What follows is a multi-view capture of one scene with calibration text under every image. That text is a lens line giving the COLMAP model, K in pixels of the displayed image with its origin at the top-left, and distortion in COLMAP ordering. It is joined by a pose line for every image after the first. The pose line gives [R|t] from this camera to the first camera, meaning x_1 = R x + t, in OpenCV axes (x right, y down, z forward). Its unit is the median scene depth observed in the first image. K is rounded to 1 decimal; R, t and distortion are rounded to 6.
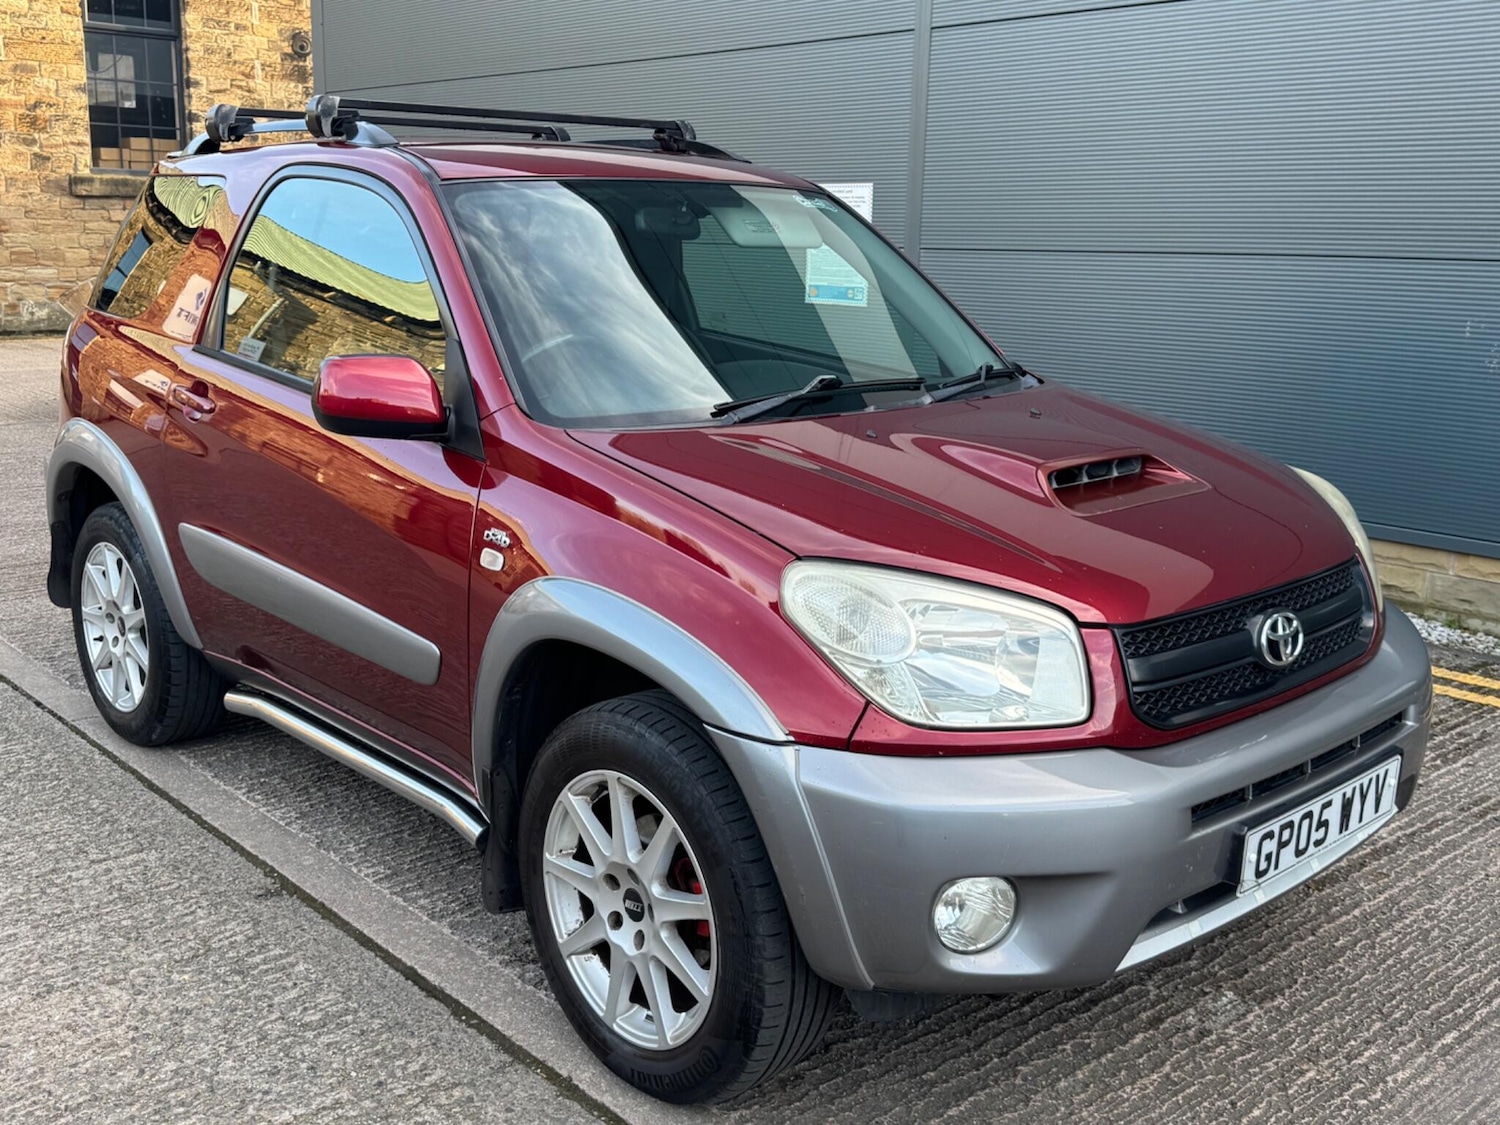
lens RADIAL K [[1496.4, 0, 751.9], [0, 1496.4, 559.9], [0, 0, 1]] dist [0.086003, -0.167699]
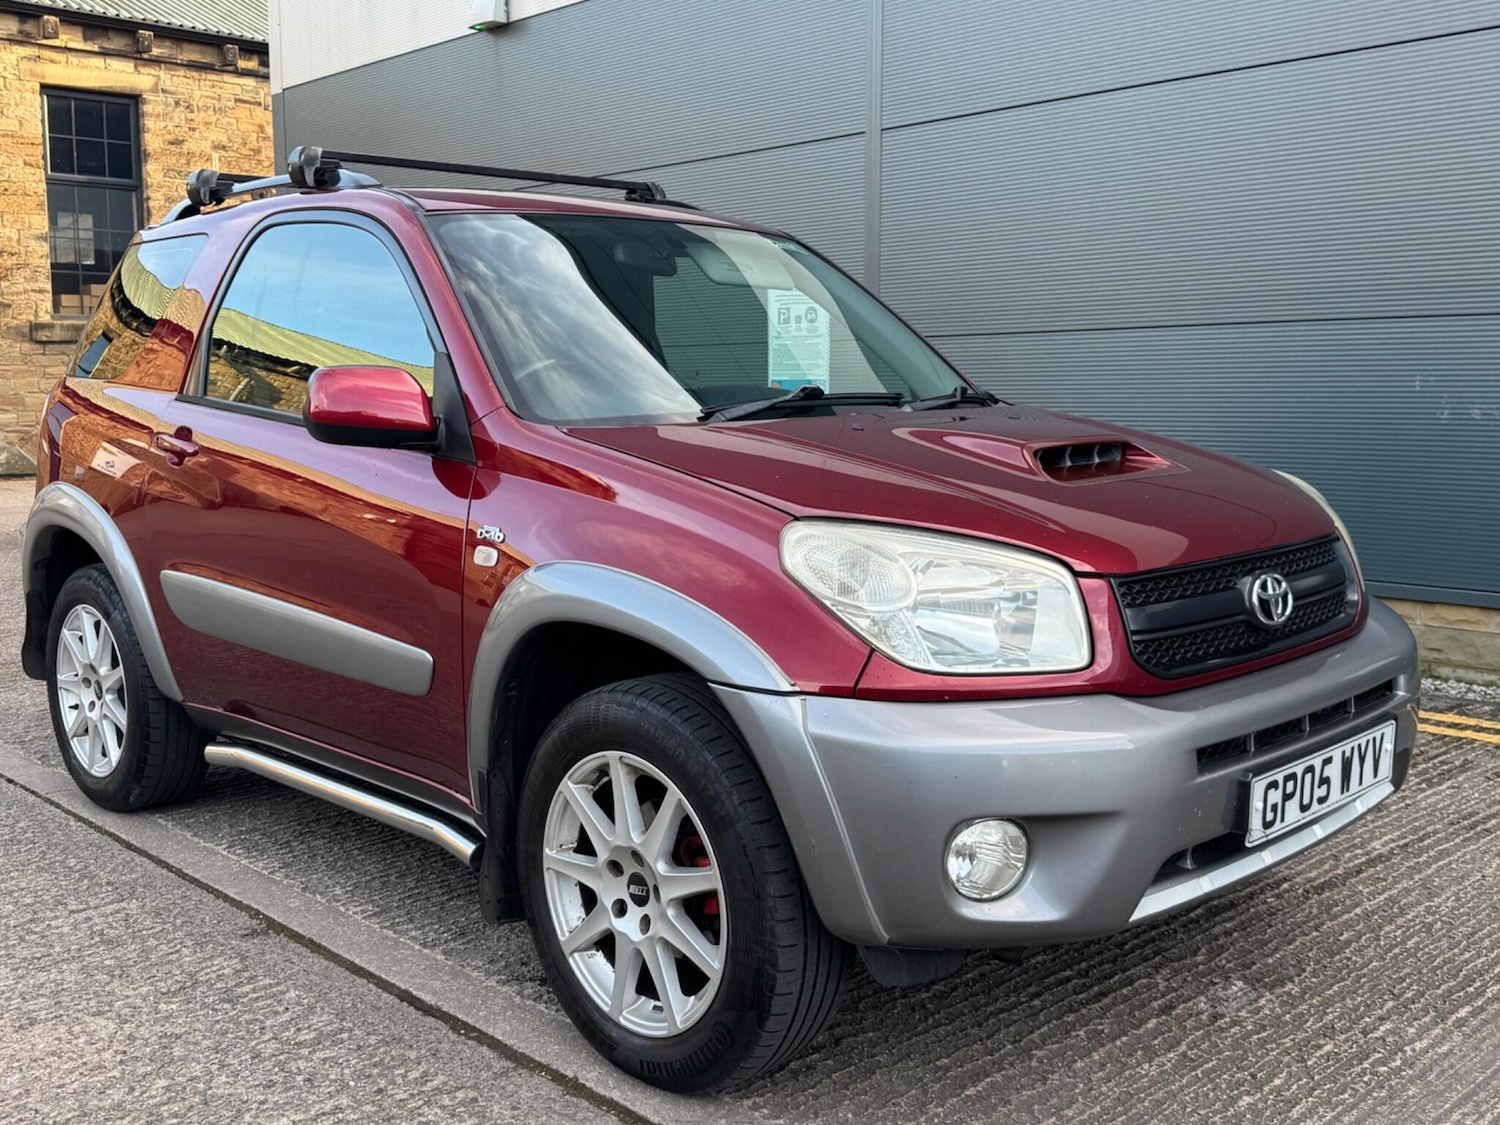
lens RADIAL K [[1496.2, 0, 746.1], [0, 1496.2, 565.3], [0, 0, 1]] dist [0.085854, -0.166788]
pose [[0.999244, -0.029614, 0.025182, -0.022074], [0.031837, 0.995155, -0.093026, 0.093475], [-0.022305, 0.093758, 0.995345, -0.002111]]
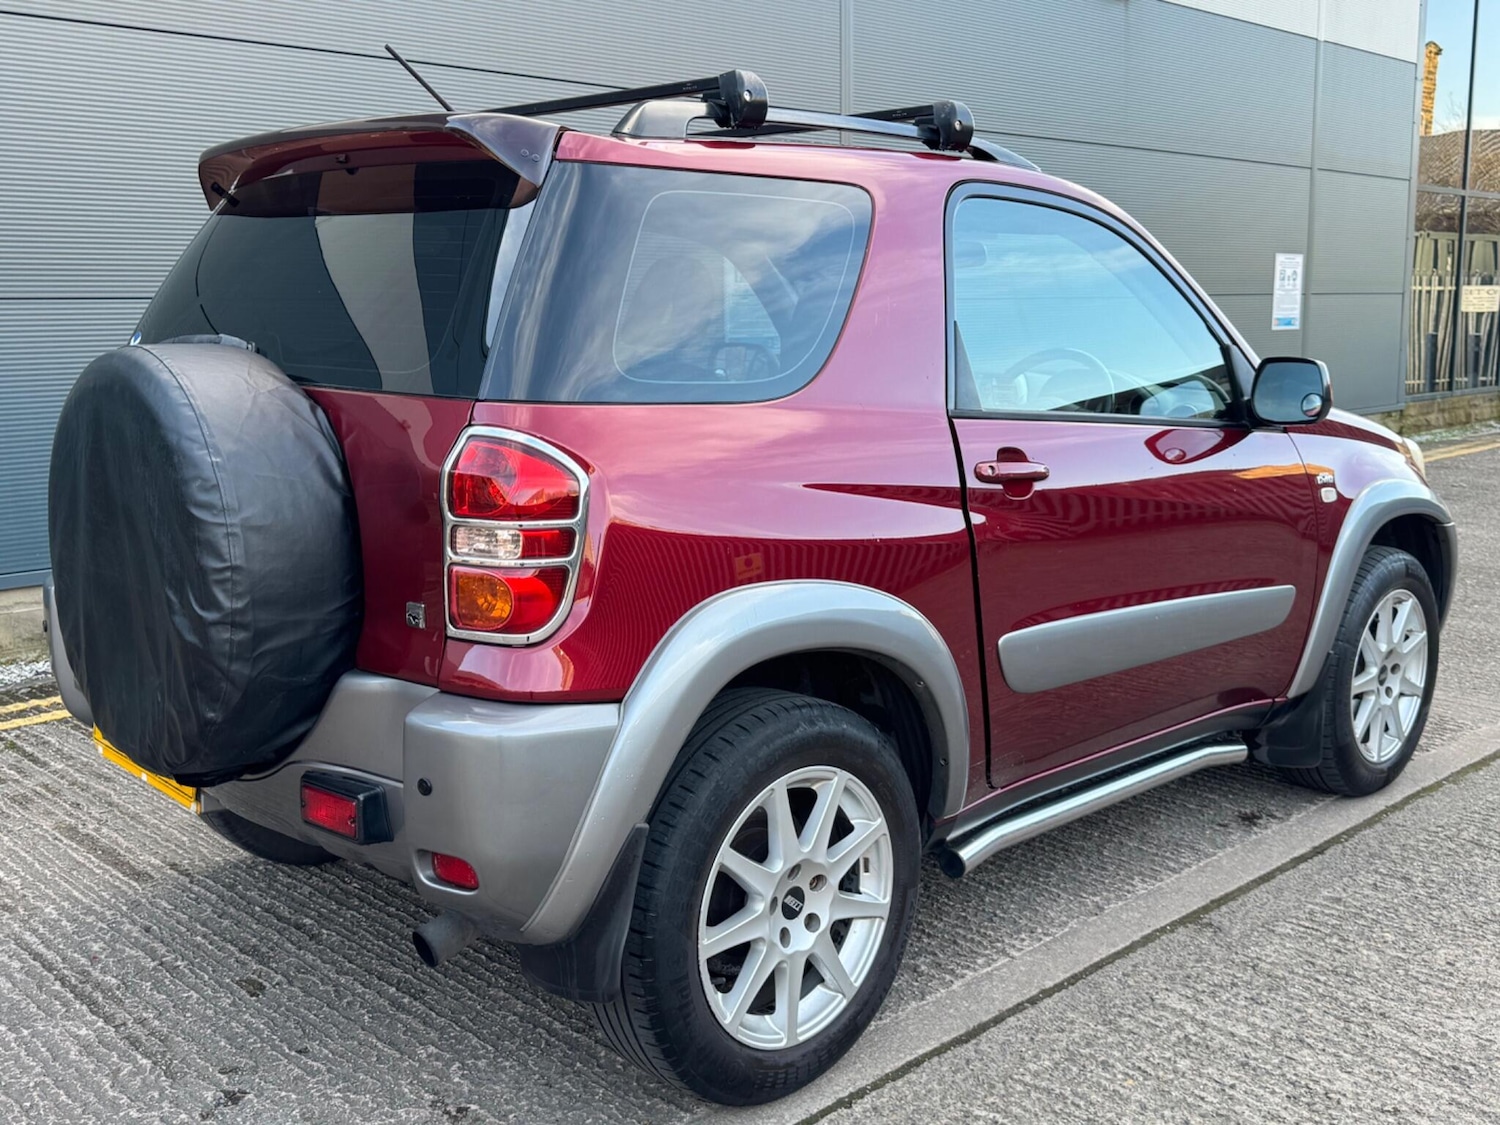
lens RADIAL K [[1489.3, 0, 745.0], [0, 1489.3, 567.9], [0, 0, 1]] dist [0.094388, -0.183267]
pose [[-0.022584, -0.186805, 0.982137, -1.348765], [0.230052, 0.955054, 0.186943, -0.278483], [-0.972916, 0.230165, 0.021406, 1.335101]]
